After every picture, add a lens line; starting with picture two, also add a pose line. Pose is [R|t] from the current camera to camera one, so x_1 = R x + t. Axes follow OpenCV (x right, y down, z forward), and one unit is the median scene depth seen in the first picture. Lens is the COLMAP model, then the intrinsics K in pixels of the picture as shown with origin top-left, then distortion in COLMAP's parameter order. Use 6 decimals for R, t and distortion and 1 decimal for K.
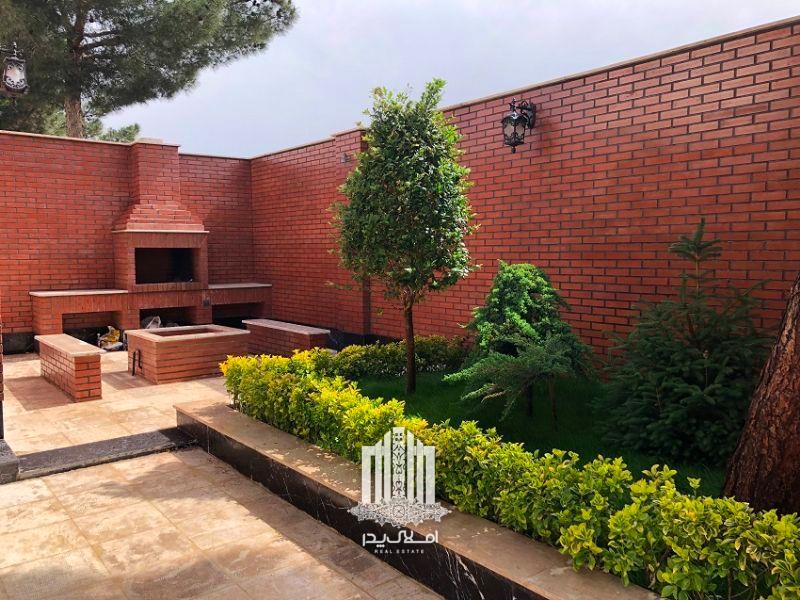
lens RADIAL K [[654.8, 0, 402.2], [0, 654.8, 297.0], [0, 0, 1]] dist [0.040657, -0.055563]
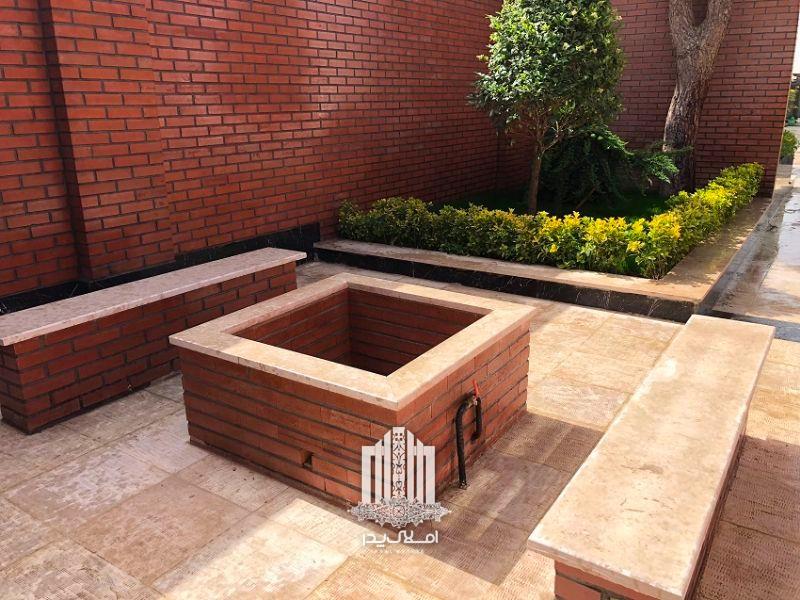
lens RADIAL K [[654.8, 0, 402.2], [0, 654.8, 297.0], [0, 0, 1]] dist [0.040657, -0.055563]
pose [[-0.311671, -0.270781, 0.910790, -0.524851], [0.072363, 0.948987, 0.306899, -0.053124], [-0.947430, 0.161560, -0.276178, 0.866522]]
